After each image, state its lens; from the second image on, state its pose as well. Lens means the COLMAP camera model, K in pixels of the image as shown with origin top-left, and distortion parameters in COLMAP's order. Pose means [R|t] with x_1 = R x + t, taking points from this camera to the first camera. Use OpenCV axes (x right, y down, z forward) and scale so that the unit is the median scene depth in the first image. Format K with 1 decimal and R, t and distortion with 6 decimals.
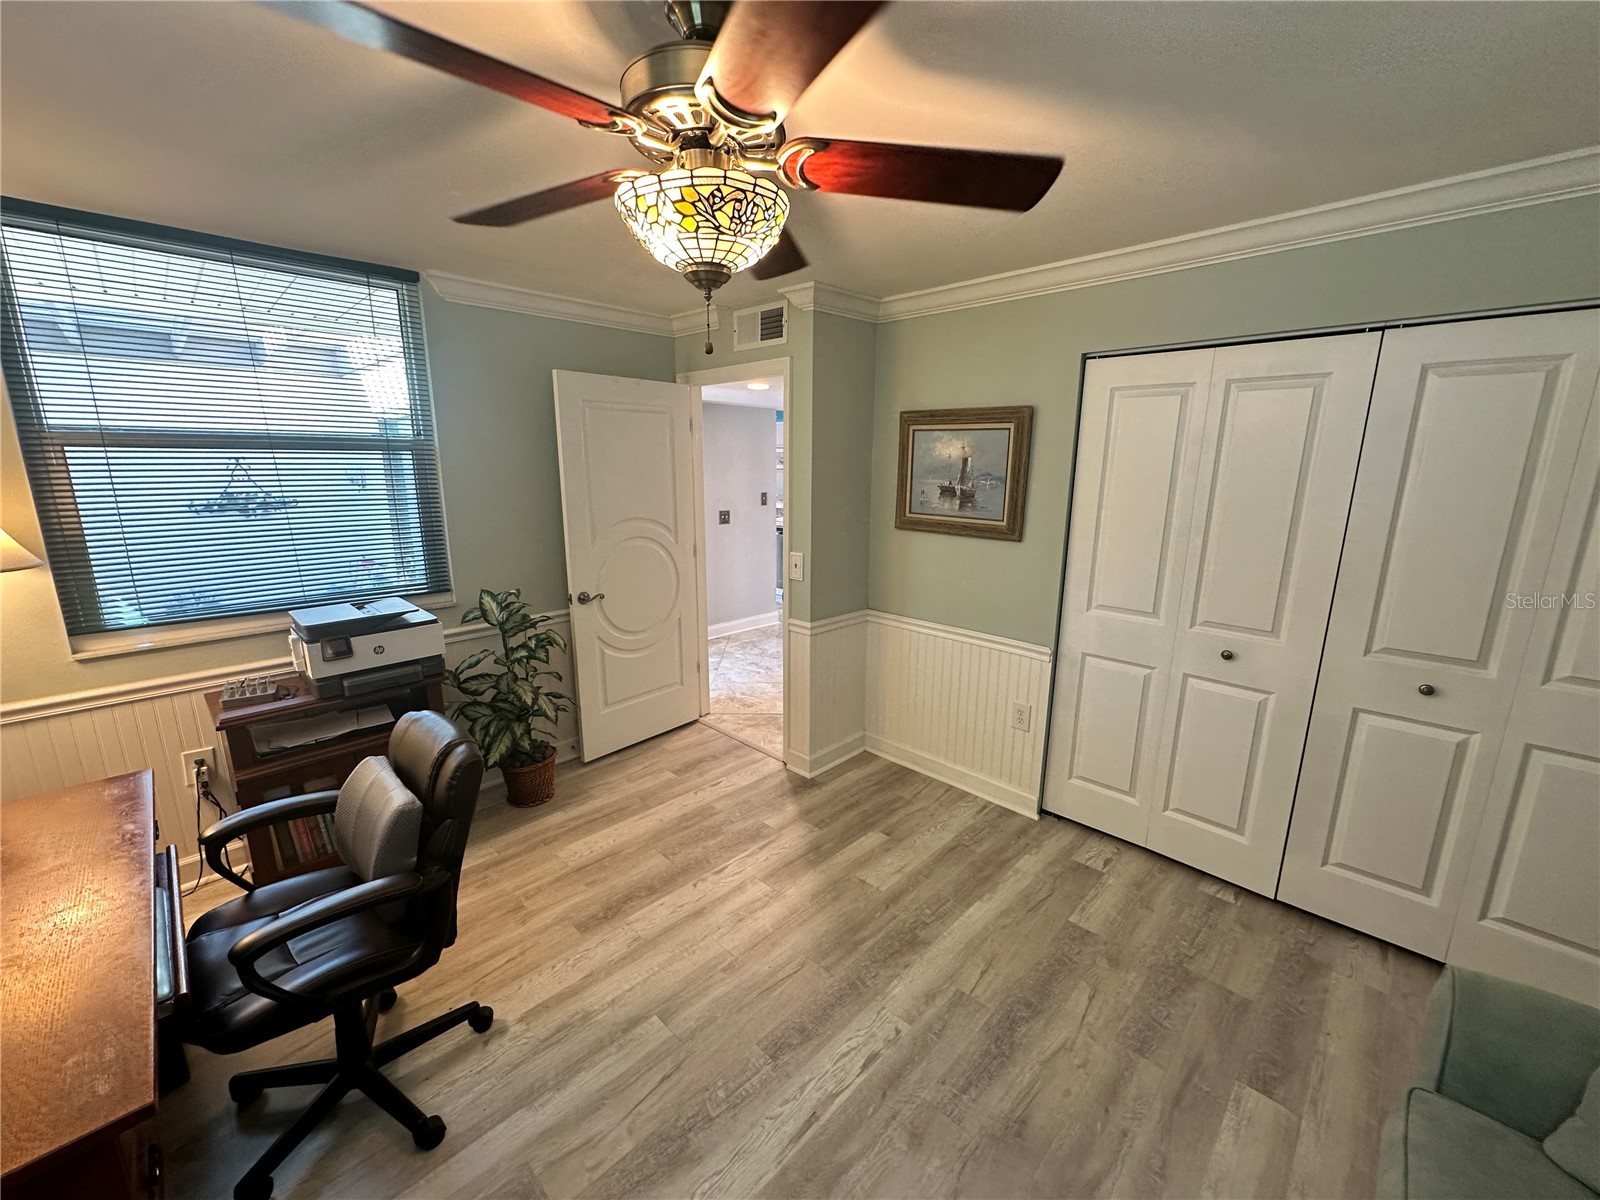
lens RADIAL K [[638.7, 0, 795.0], [0, 638.7, 600.4], [0, 0, 1]] dist [-0.001944, 0.000820]
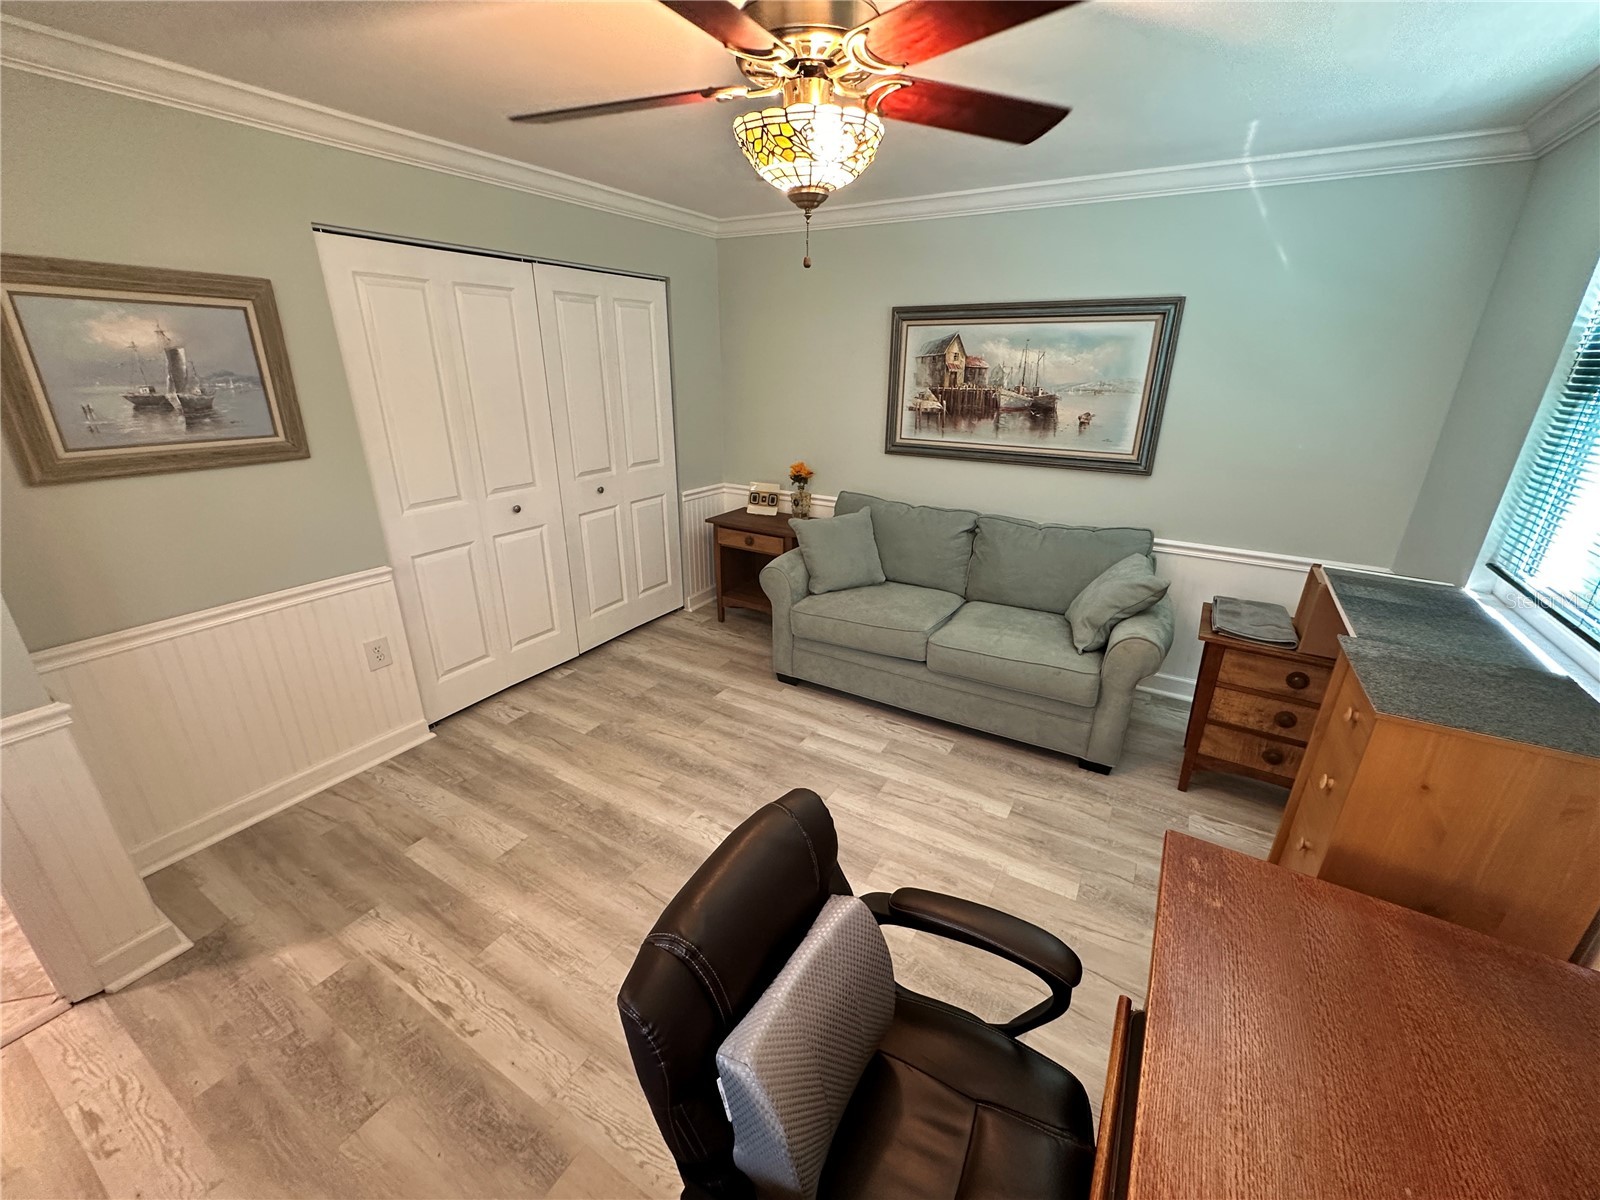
lens RADIAL K [[638.7, 0, 799.8], [0, 638.7, 602.5], [0, 0, 1]] dist [-0.001944, 0.000820]
pose [[-0.242034, -0.356358, 0.902457, -0.670542], [0.199337, 0.892008, 0.405693, -0.149526], [-0.949571, 0.278085, -0.144861, 0.647720]]
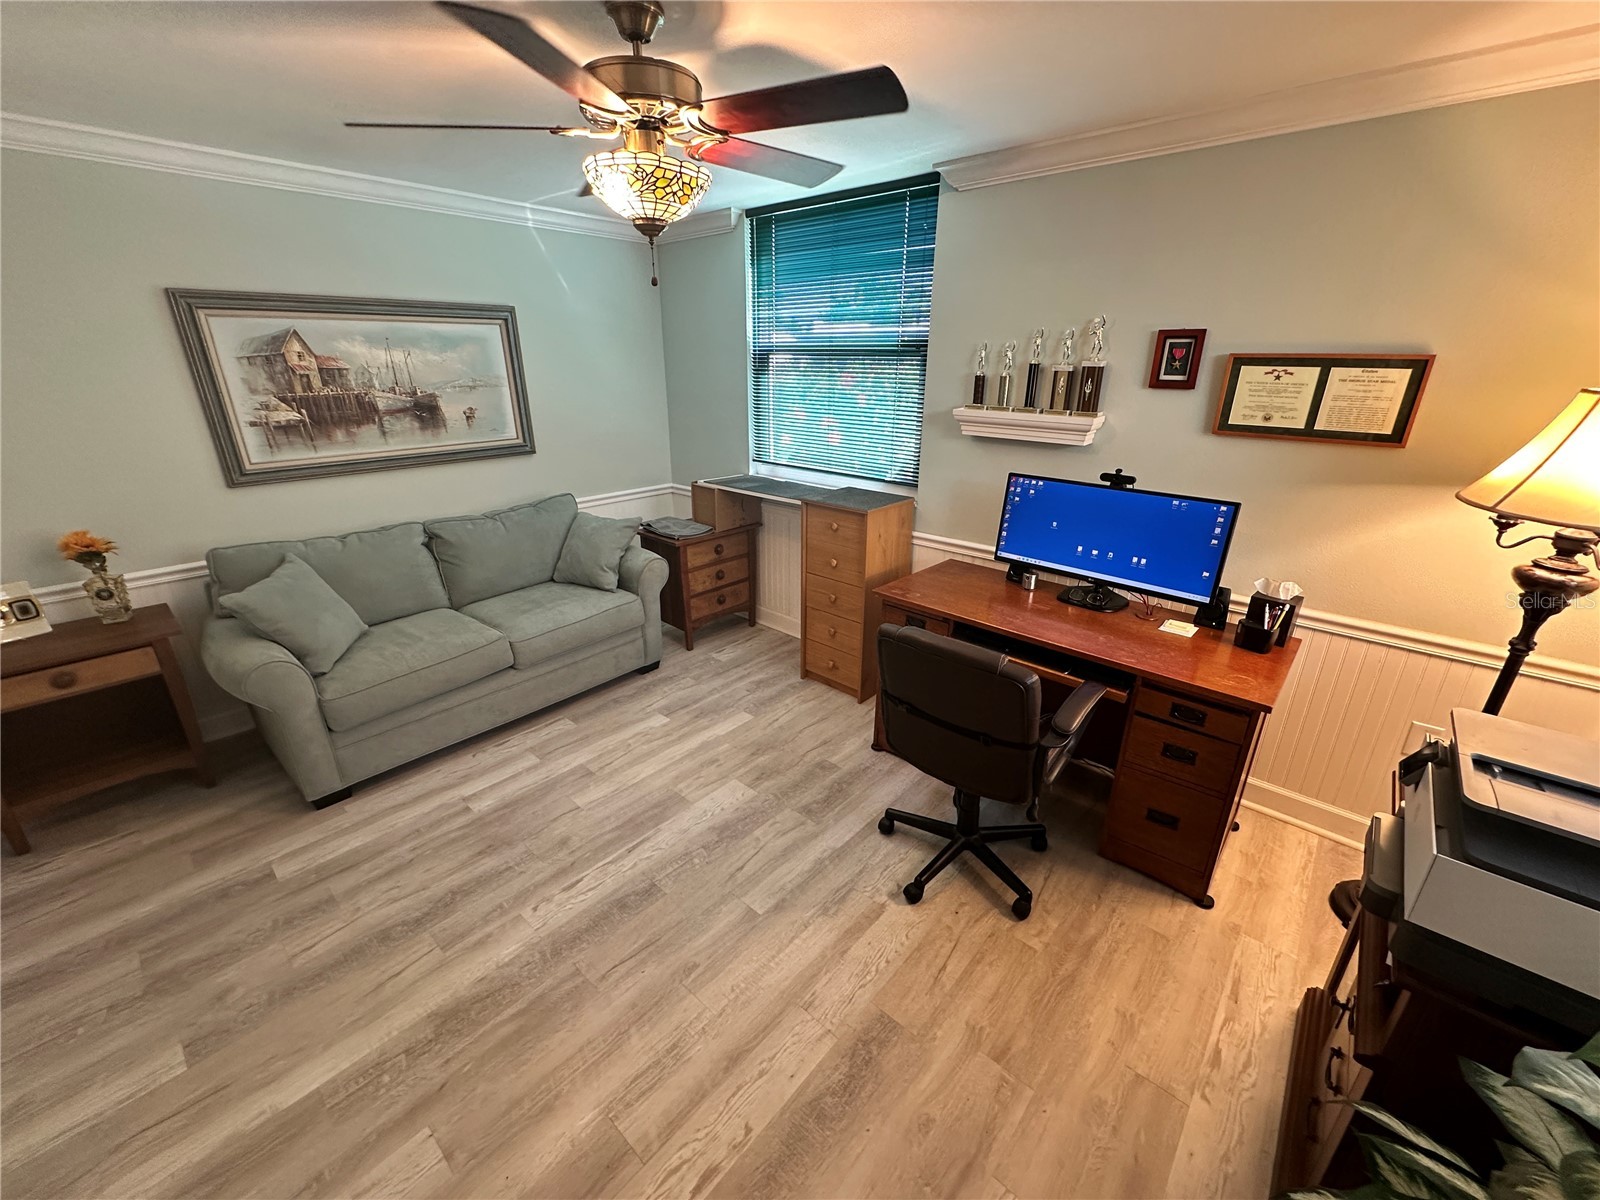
lens RADIAL K [[638.7, 0, 795.4], [0, 638.7, 605.5], [0, 0, 1]] dist [-0.001944, 0.000820]
pose [[-0.998824, 0.008728, -0.047696, -0.175511], [-0.019230, 0.831692, 0.554904, -0.275960], [0.044512, 0.555168, -0.830546, 1.213107]]
